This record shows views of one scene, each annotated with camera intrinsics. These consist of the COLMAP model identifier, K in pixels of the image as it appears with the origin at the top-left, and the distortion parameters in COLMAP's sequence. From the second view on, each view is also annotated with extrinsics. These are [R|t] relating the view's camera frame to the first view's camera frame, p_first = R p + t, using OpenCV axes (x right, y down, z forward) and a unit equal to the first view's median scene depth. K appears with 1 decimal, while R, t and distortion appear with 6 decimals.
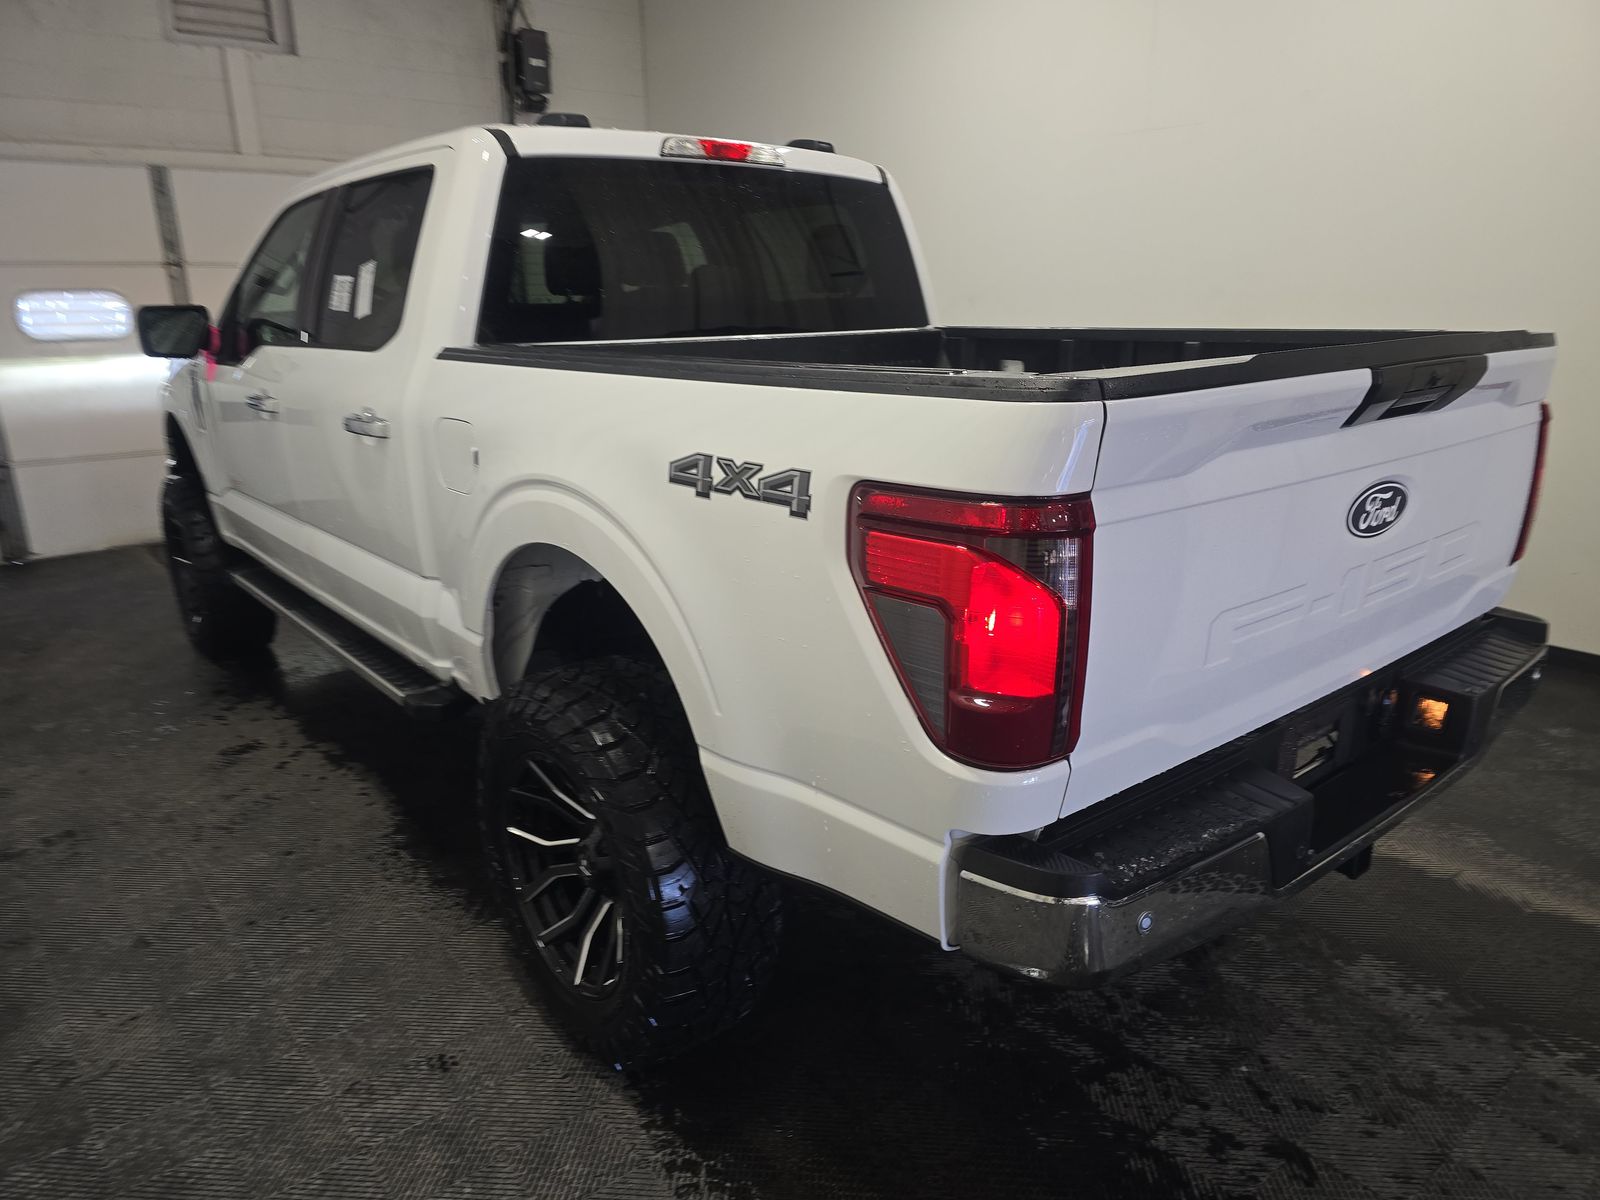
lens RADIAL K [[1076.3, 0, 803.6], [0, 1076.3, 600.9], [0, 0, 1]] dist [0.033143, -0.034986]
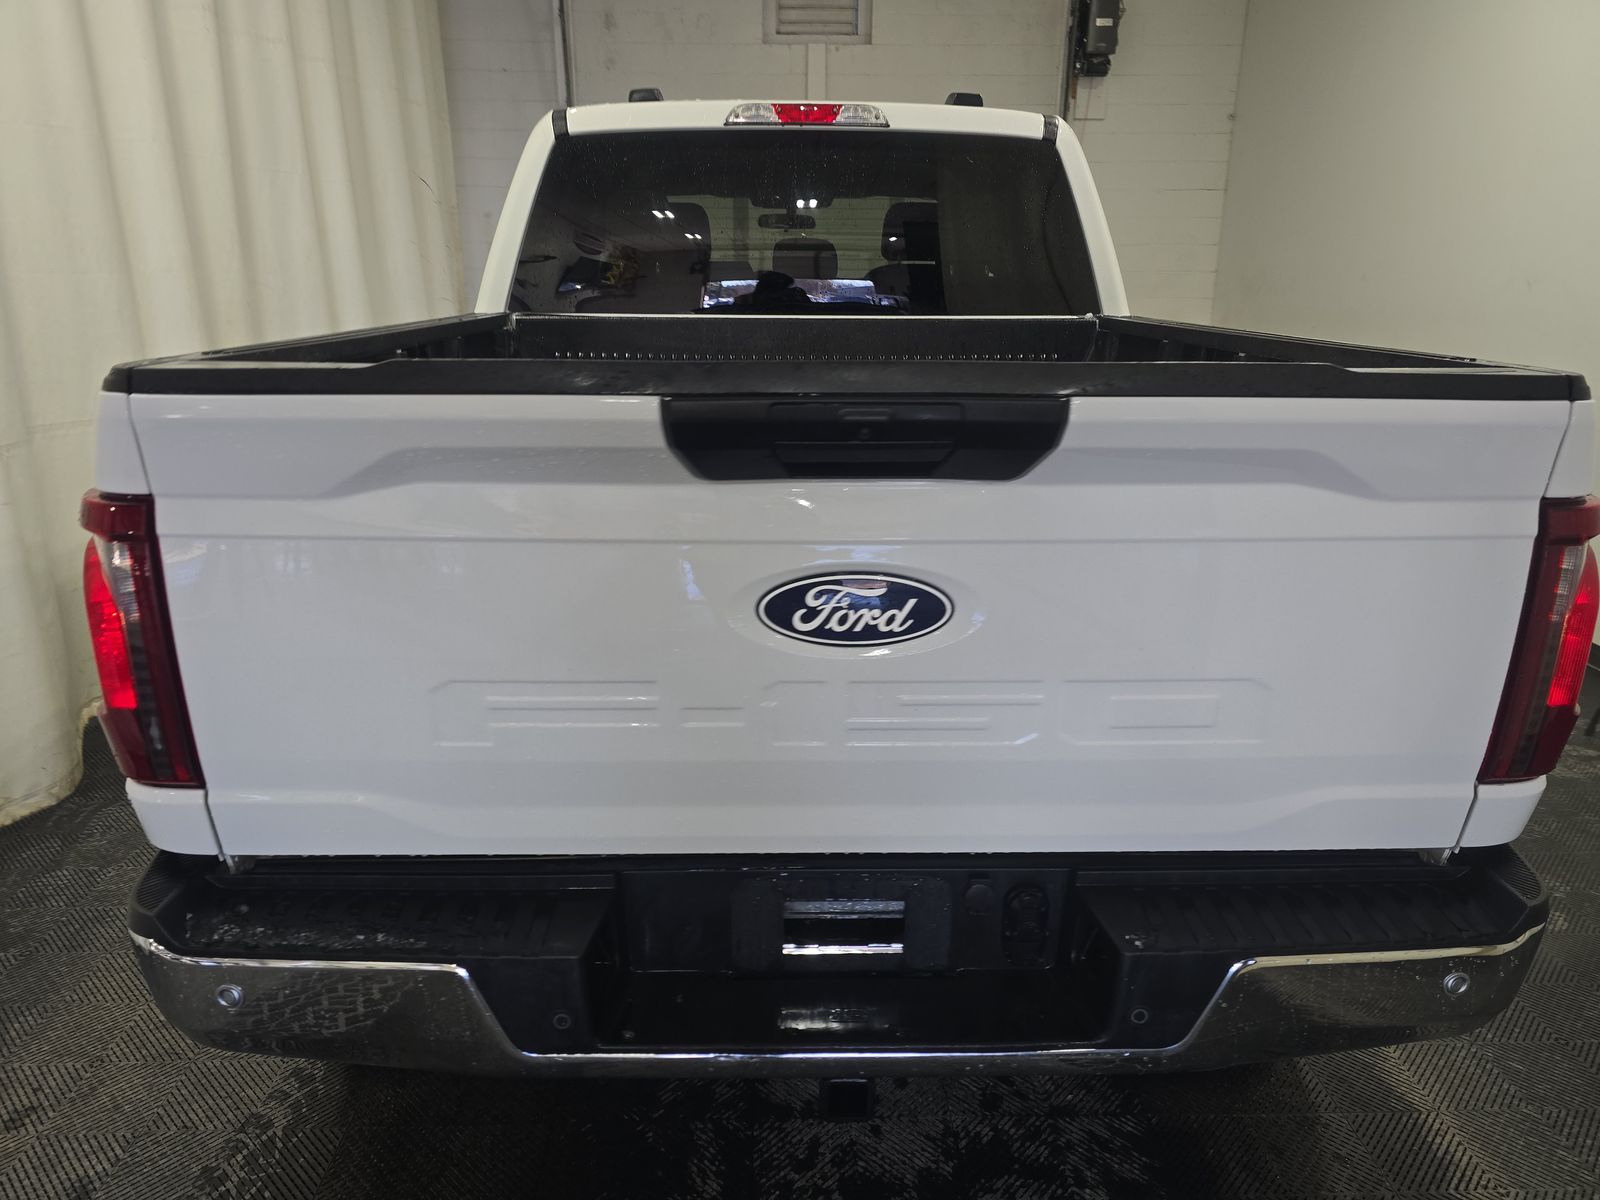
lens RADIAL K [[1076.3, 0, 801.8], [0, 1076.3, 598.3], [0, 0, 1]] dist [0.033143, -0.034986]
pose [[0.777770, 0.198520, -0.596376, 0.497277], [-0.185951, 0.979015, 0.083382, -0.077454], [0.600414, 0.046044, 0.798363, 0.247242]]
